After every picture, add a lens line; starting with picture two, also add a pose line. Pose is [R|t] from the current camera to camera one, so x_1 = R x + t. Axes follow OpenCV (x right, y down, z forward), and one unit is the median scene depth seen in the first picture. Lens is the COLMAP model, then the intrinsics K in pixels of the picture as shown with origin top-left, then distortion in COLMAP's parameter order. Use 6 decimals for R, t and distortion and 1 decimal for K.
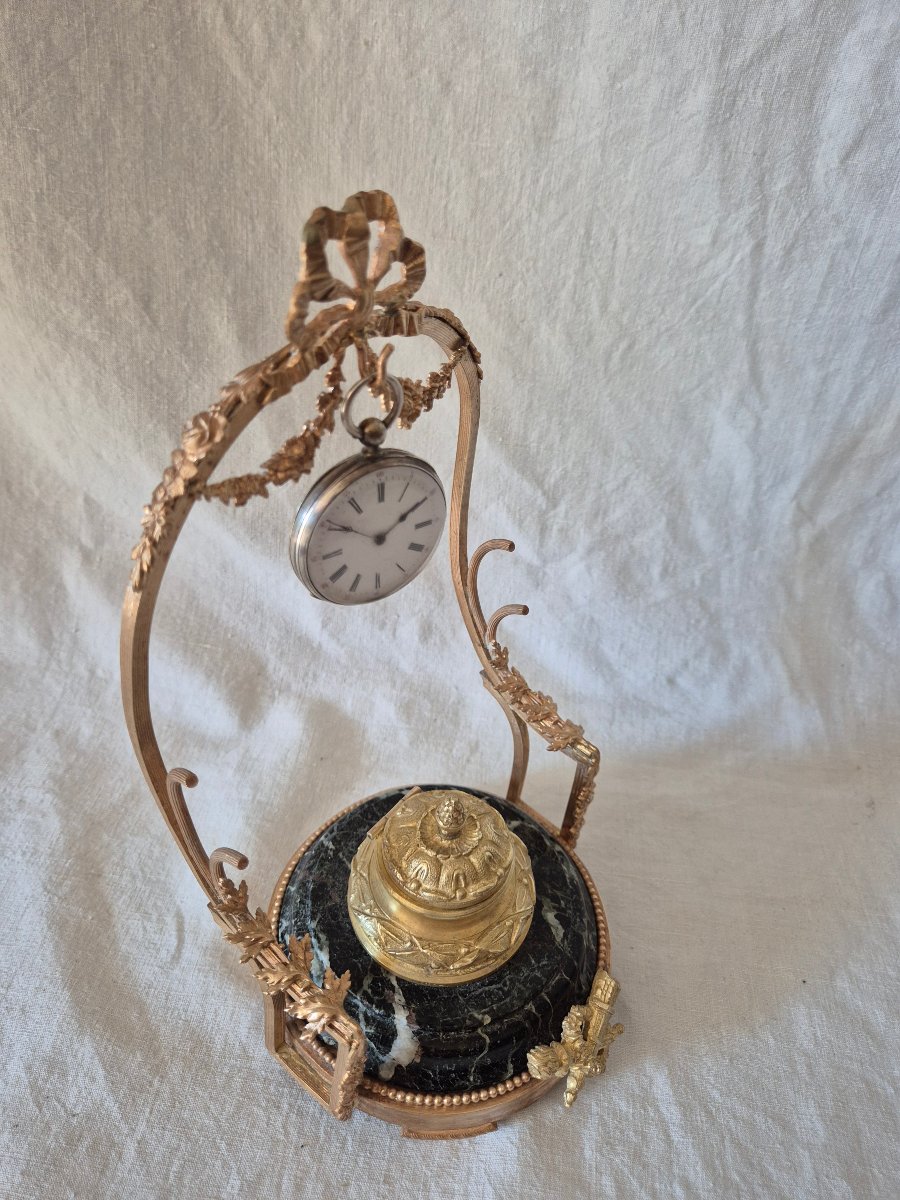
lens RADIAL K [[820.1, 0, 450.0], [0, 820.1, 600.0], [0, 0, 1]] dist [0.031206, -0.049804]
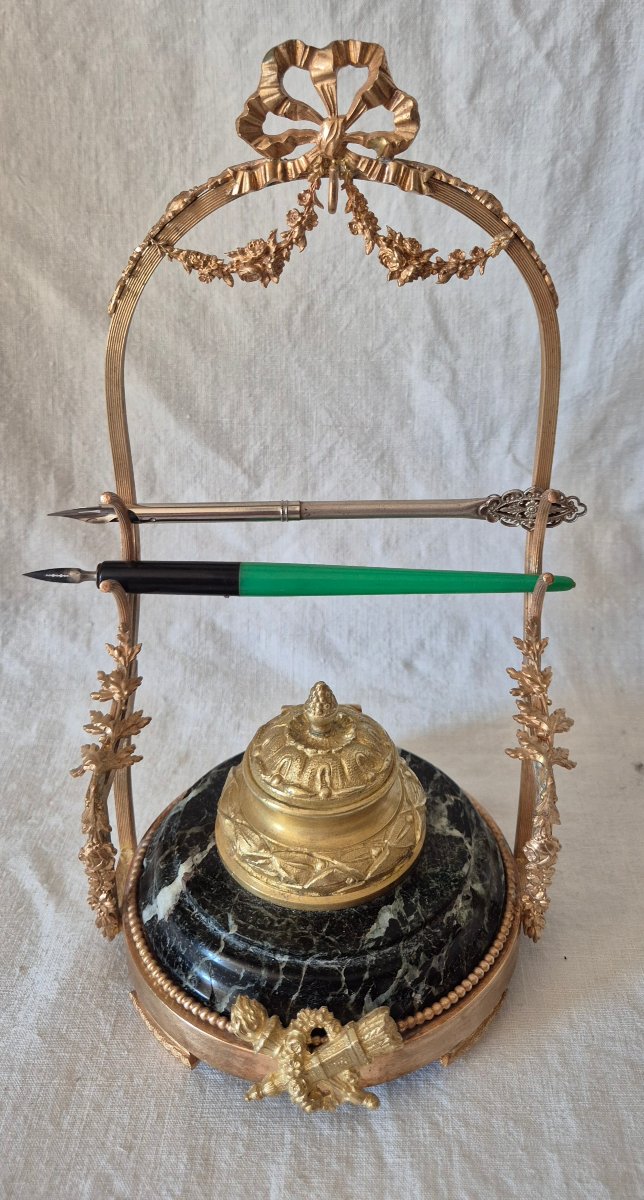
lens RADIAL K [[925.0, 0, 372.6], [0, 925.0, 540.6], [0, 0, 1]] dist [0.030788, -0.050275]
pose [[0.992270, -0.092898, 0.082285, 0.193342], [0.109059, 0.969164, -0.220969, 0.222178], [-0.059220, 0.228235, 0.971803, 0.003547]]
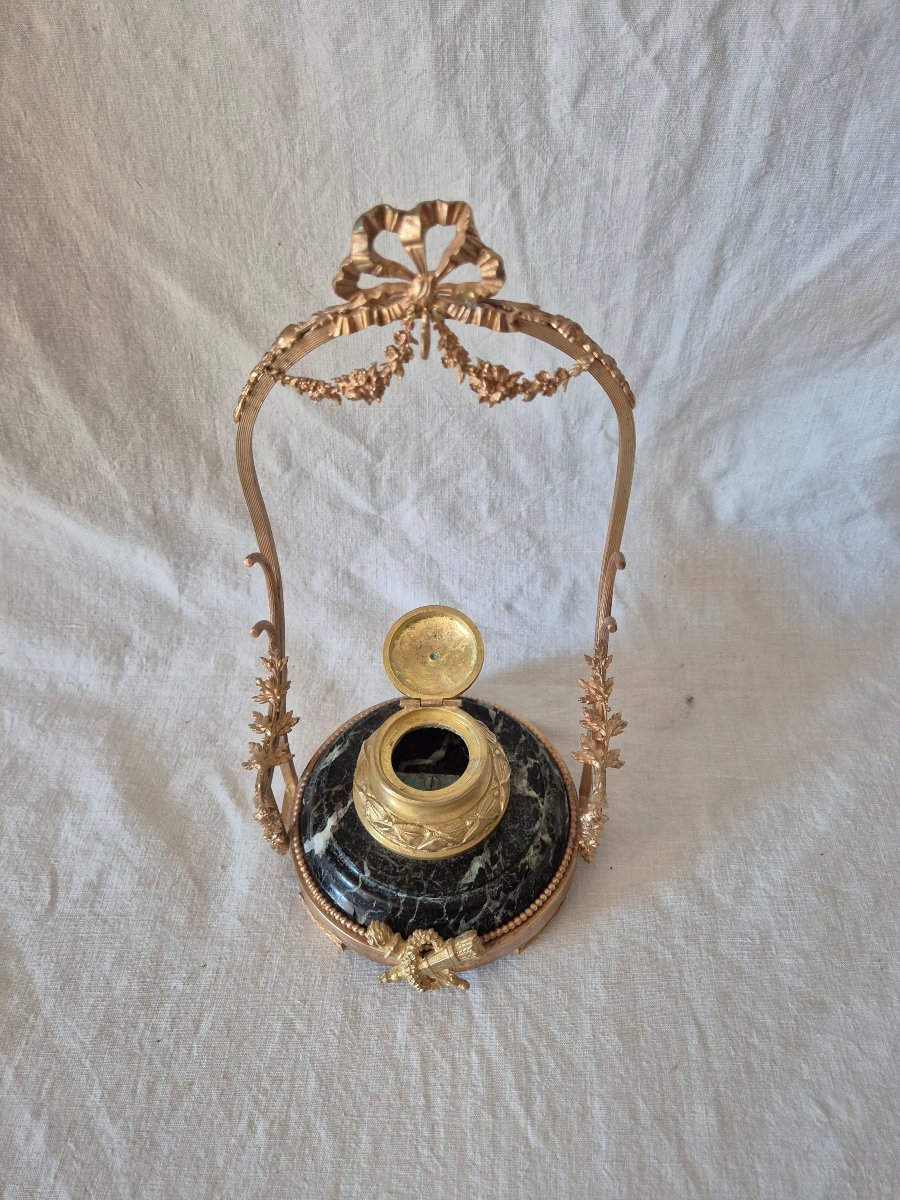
lens RADIAL K [[810.5, 0, 465.5], [0, 810.5, 594.9], [0, 0, 1]] dist [0.032721, -0.042128]
pose [[0.994568, -0.104085, -0.001176, 0.259733], [0.103363, 0.986214, 0.129218, -0.076052], [-0.012289, -0.128637, 0.991616, -0.065865]]
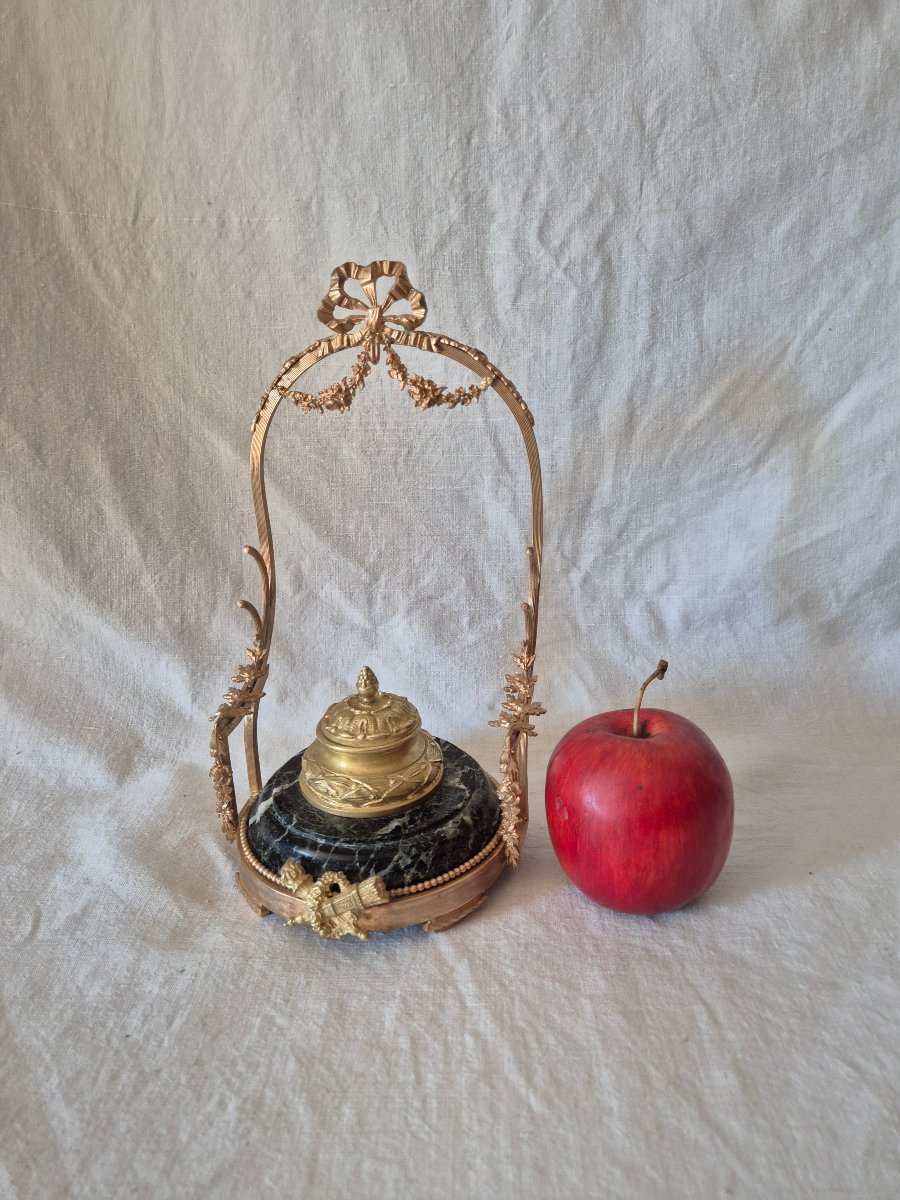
lens RADIAL K [[791.9, 0, 457.3], [0, 791.9, 613.6], [0, 0, 1]] dist [0.039309, -0.048067]
pose [[0.991308, -0.119872, 0.054221, 0.211402], [0.131133, 0.933583, -0.333507, 0.418583], [-0.010642, 0.337718, 0.941187, -0.150158]]
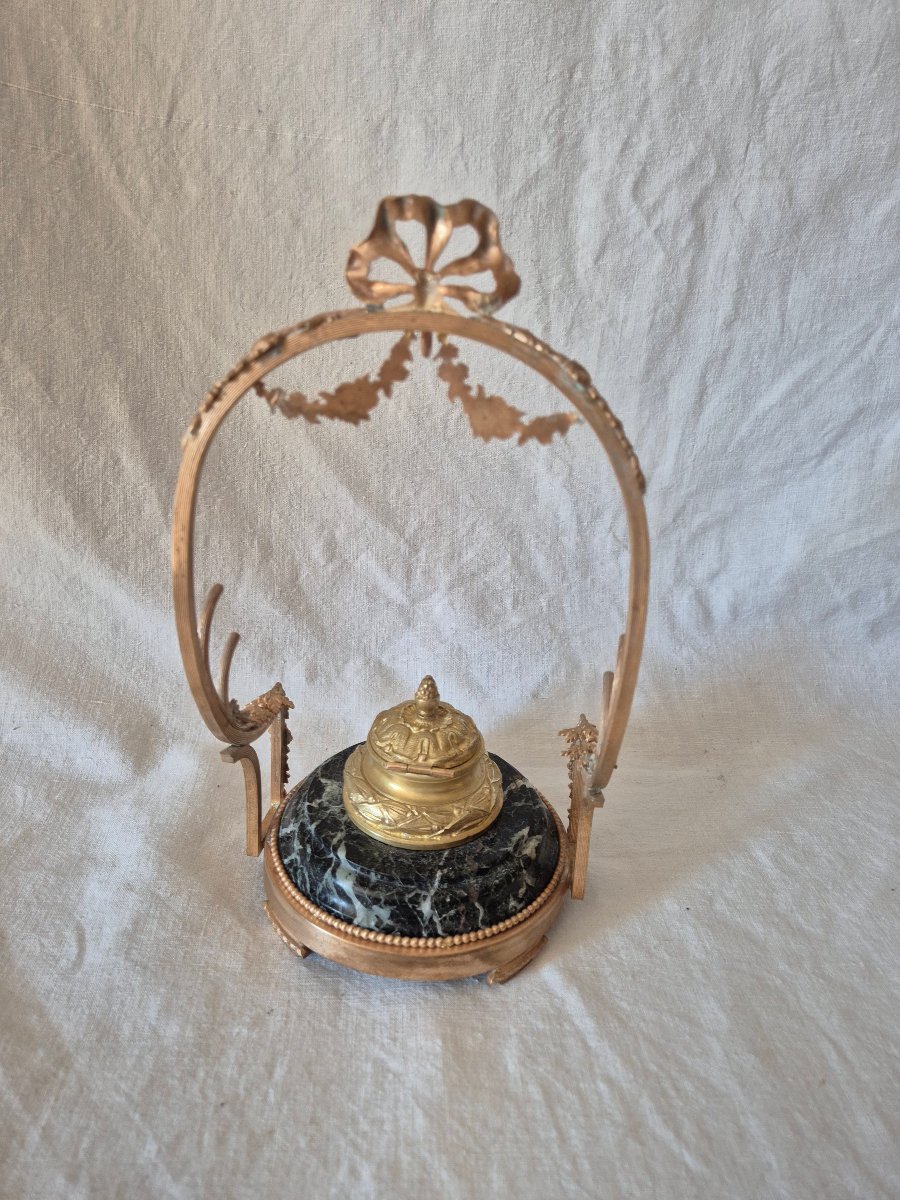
lens RADIAL K [[802.9, 0, 443.4], [0, 802.9, 595.7], [0, 0, 1]] dist [0.033746, -0.043452]
pose [[0.984078, -0.076079, 0.160630, -0.024619], [0.116772, 0.958082, -0.261617, 0.288713], [-0.133993, 0.276209, 0.951712, -0.078080]]
